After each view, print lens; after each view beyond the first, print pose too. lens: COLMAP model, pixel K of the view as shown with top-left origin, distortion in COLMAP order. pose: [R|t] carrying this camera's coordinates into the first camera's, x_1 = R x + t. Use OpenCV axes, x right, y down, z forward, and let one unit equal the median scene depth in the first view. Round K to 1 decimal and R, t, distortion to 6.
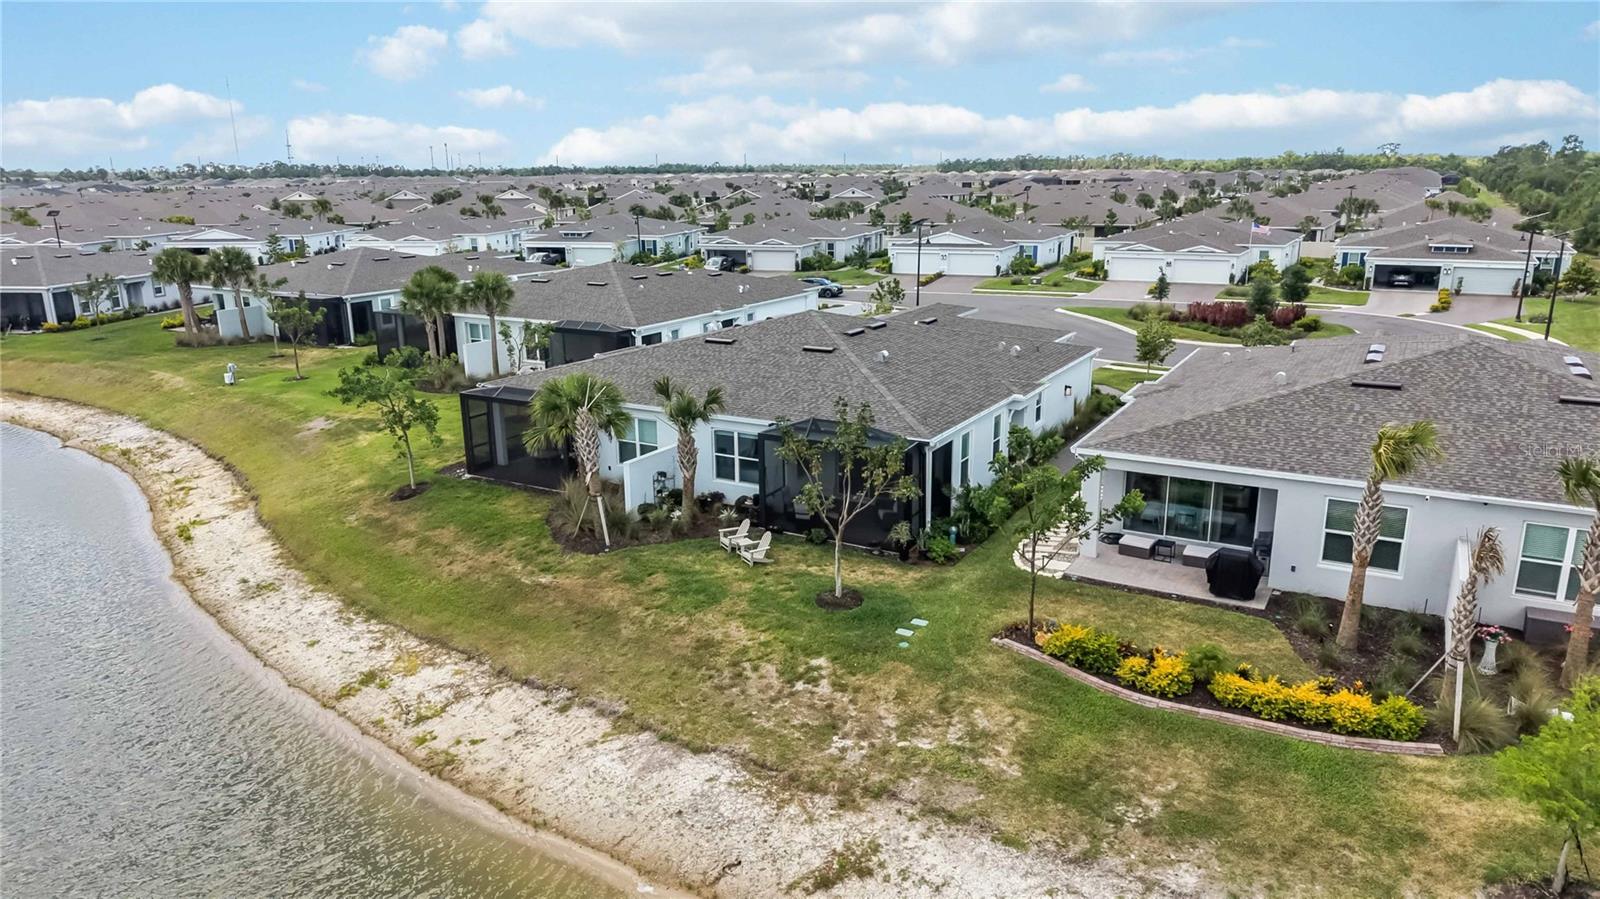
lens RADIAL K [[1065.8, 0, 800.0], [0, 1065.8, 449.5], [0, 0, 1]] dist [0.022335, -0.021745]
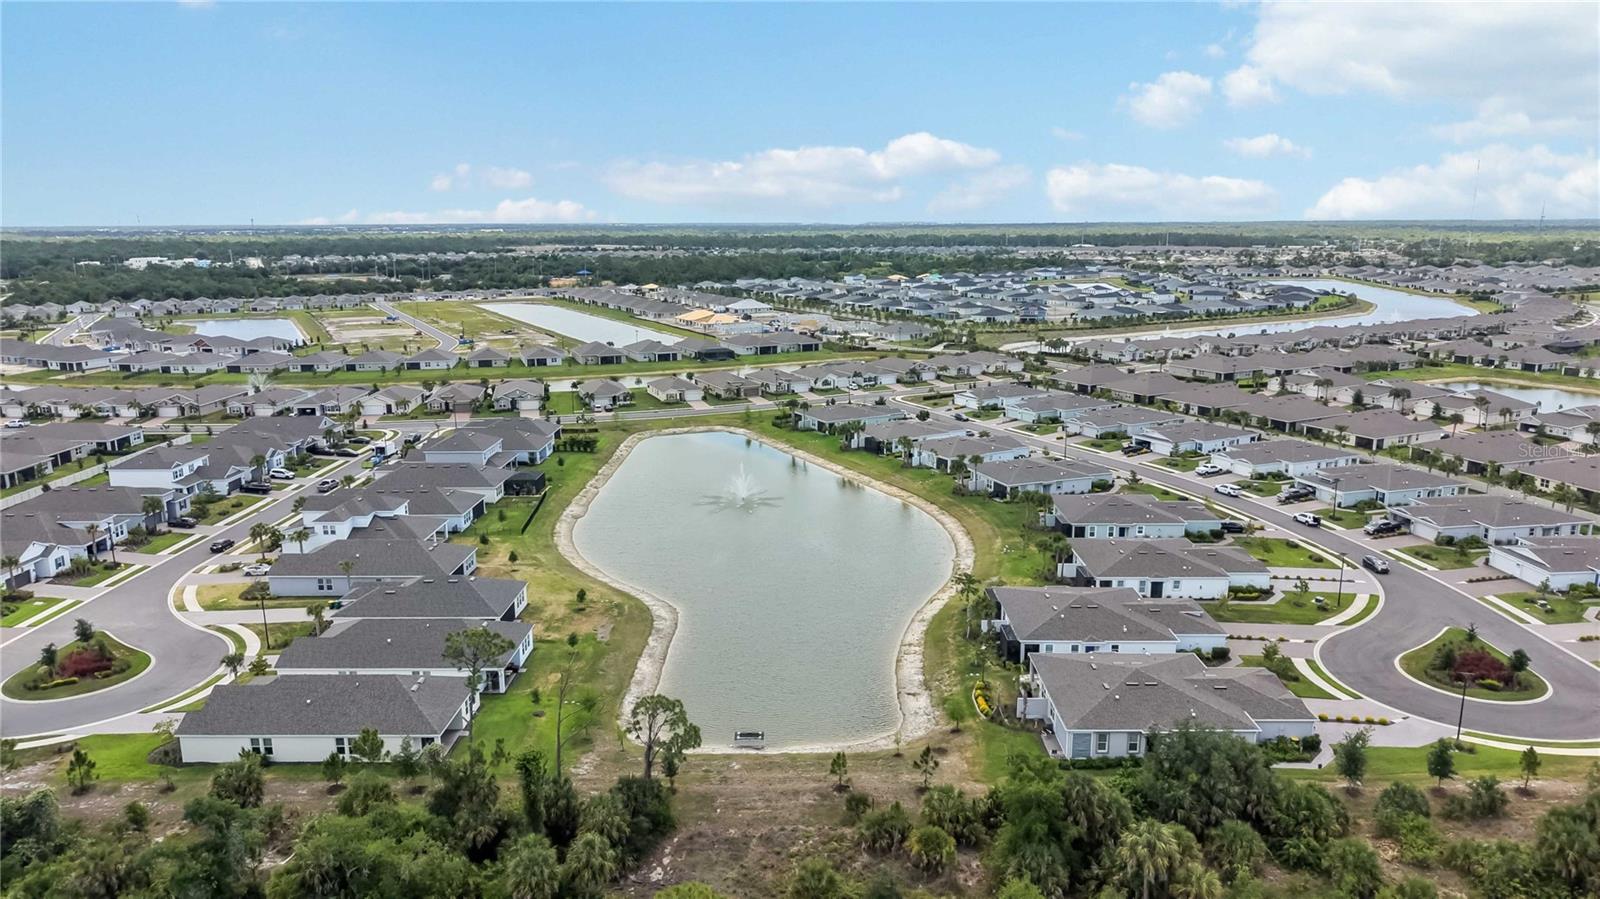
lens RADIAL K [[1065.8, 0, 800.0], [0, 1065.8, 449.5], [0, 0, 1]] dist [0.022335, -0.021745]
pose [[0.489508, 0.192944, -0.850385, 3.658633], [-0.224030, 0.970306, 0.091194, -1.080002], [0.842729, 0.145871, 0.518198, -2.282624]]
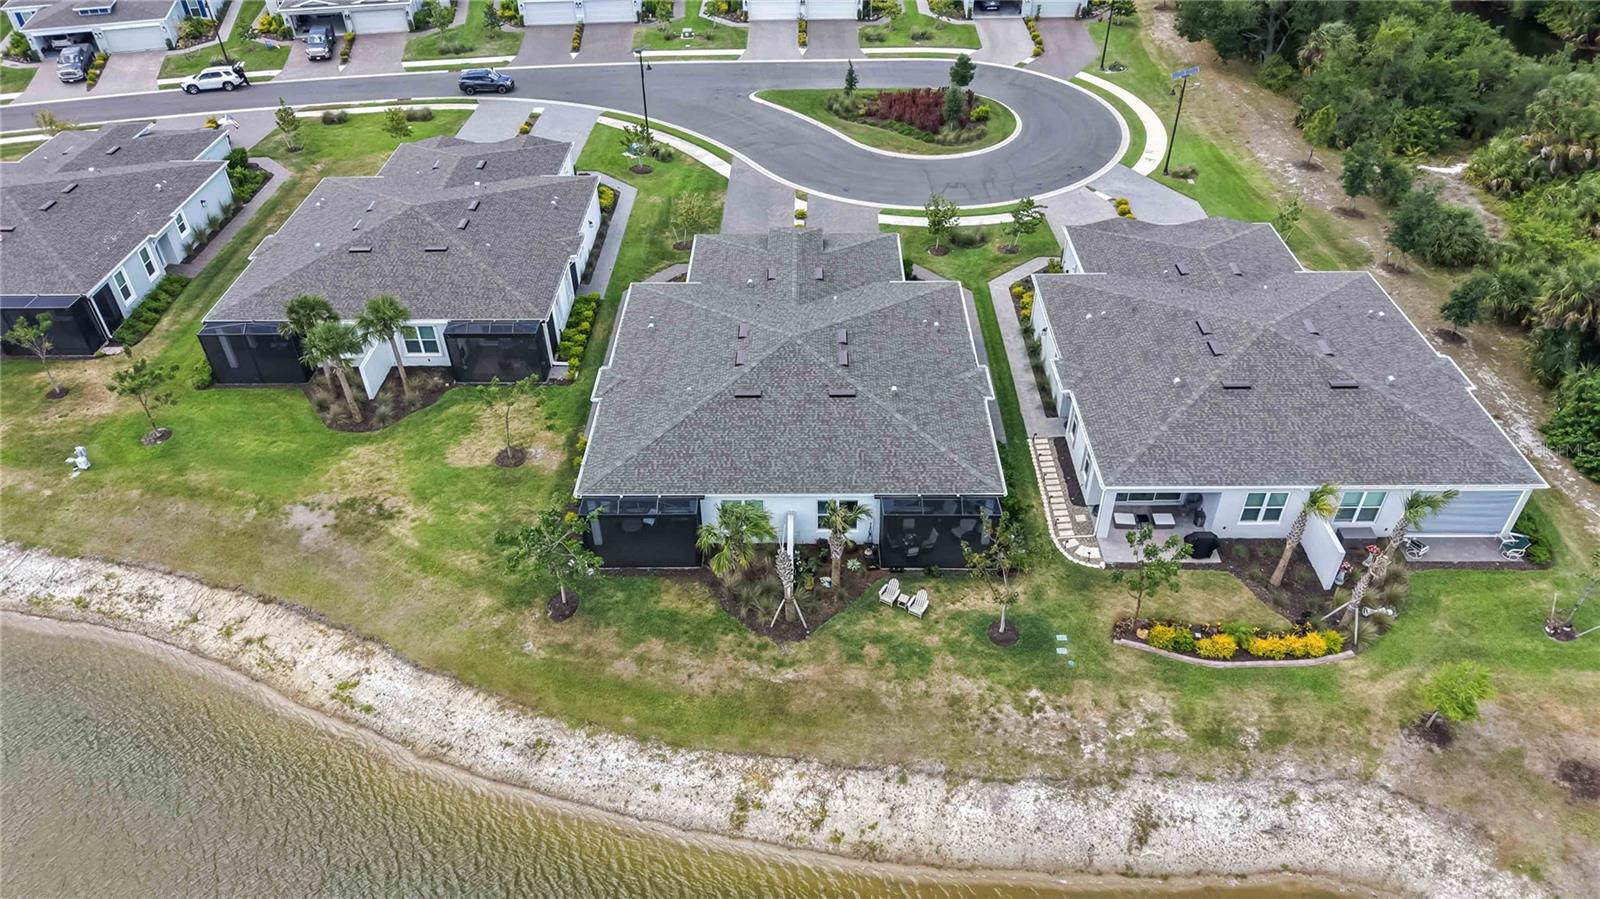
lens RADIAL K [[1065.8, 0, 800.0], [0, 1065.8, 449.5], [0, 0, 1]] dist [0.022335, -0.021745]
pose [[0.871000, -0.302278, 0.387282, -0.820624], [0.127463, 0.900354, 0.416073, -0.867623], [-0.474461, -0.313035, 0.822737, -0.053593]]
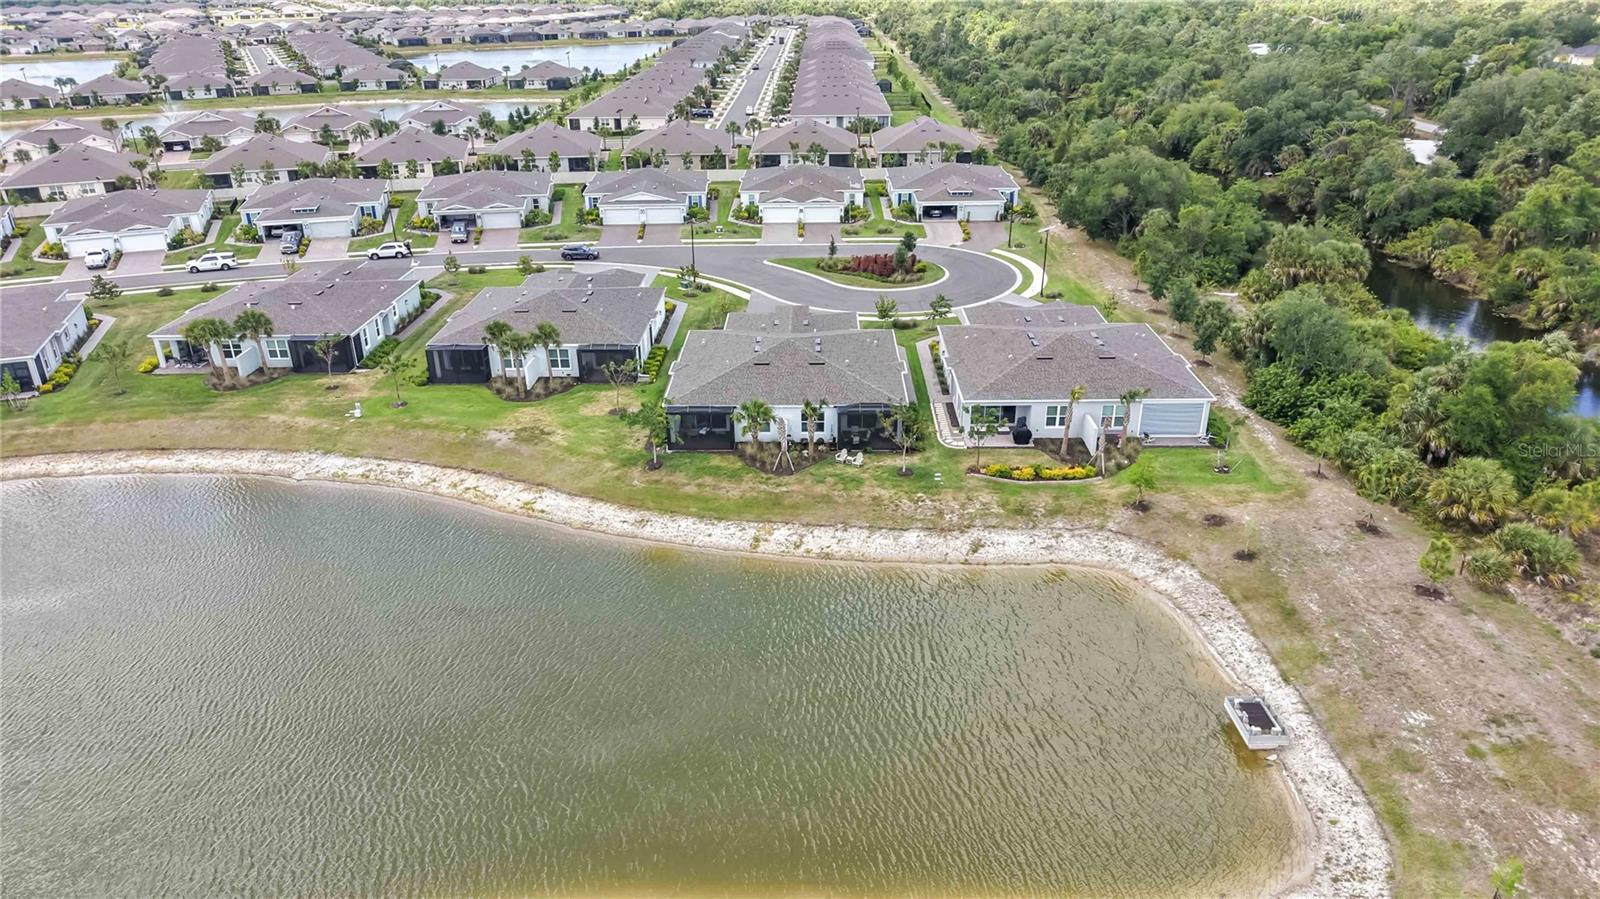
lens RADIAL K [[1052.5, 0, 800.0], [0, 1052.5, 449.5], [0, 0, 1]] dist [0.132281, -0.317515]
pose [[0.874647, -0.197053, 0.442904, -1.536445], [0.124196, 0.974248, 0.188192, -0.508071], [-0.468582, -0.109594, 0.876596, -1.369420]]
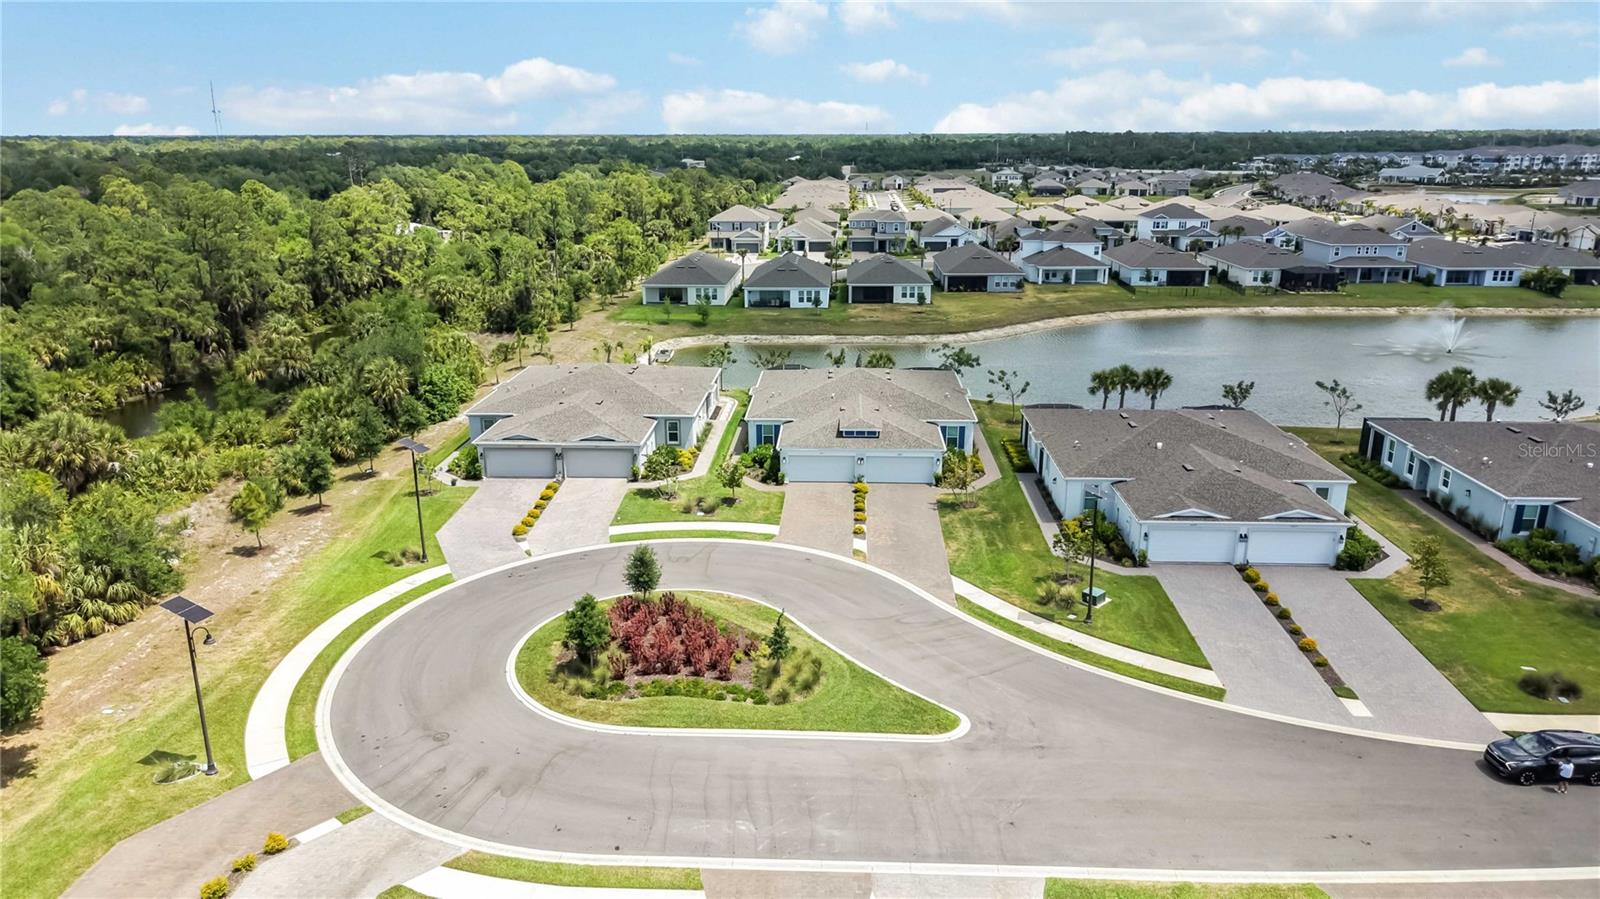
lens RADIAL K [[1065.8, 0, 800.0], [0, 1065.8, 449.5], [0, 0, 1]] dist [0.022335, -0.021745]
pose [[-0.887938, 0.145032, -0.436500, 1.846231], [-0.105039, 0.859976, 0.499407, -1.783205], [0.447810, 0.489292, -0.748371, 4.489613]]
